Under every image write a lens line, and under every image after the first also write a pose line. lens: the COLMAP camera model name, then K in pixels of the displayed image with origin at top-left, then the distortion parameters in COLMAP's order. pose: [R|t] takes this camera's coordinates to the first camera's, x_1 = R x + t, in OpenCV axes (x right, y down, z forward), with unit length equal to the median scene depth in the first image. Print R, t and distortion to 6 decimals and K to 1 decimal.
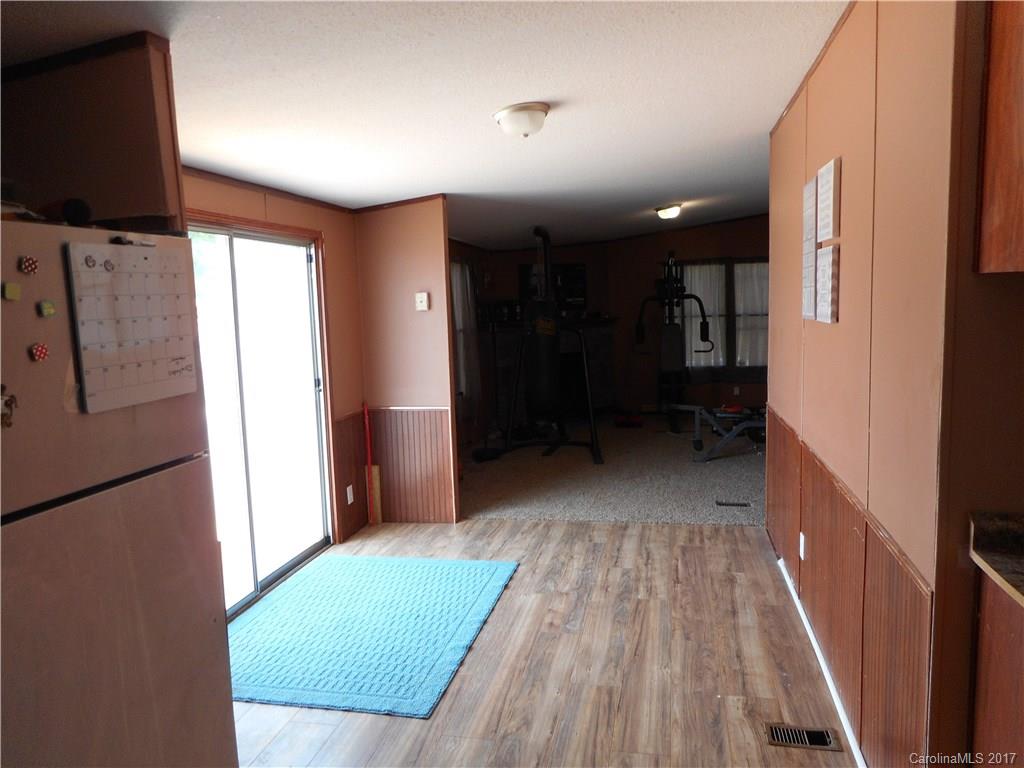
lens RADIAL K [[757.1, 0, 512.0], [0, 757.1, 384.0], [0, 0, 1]] dist [-0.004503, 0.000166]
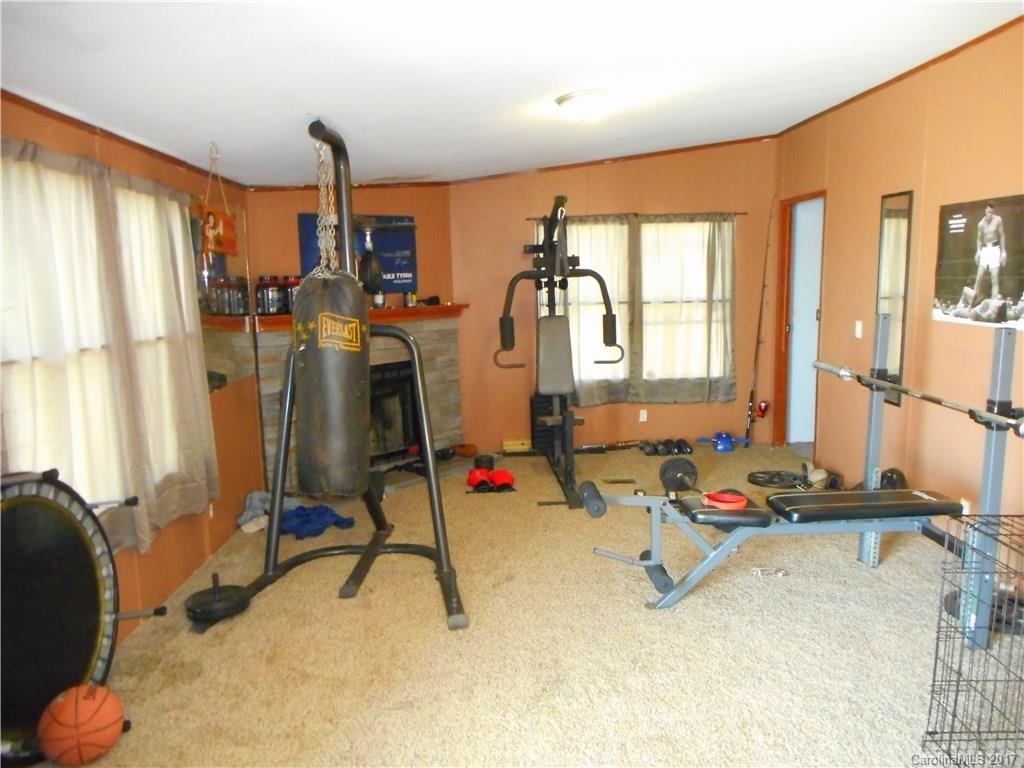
lens RADIAL K [[757.1, 0, 512.0], [0, 757.1, 384.0], [0, 0, 1]] dist [-0.004503, 0.000166]
pose [[0.971650, -0.022696, 0.235333, 0.028924], [0.015232, 0.999323, 0.033483, -0.045357], [-0.235934, -0.028949, 0.971338, 0.401064]]
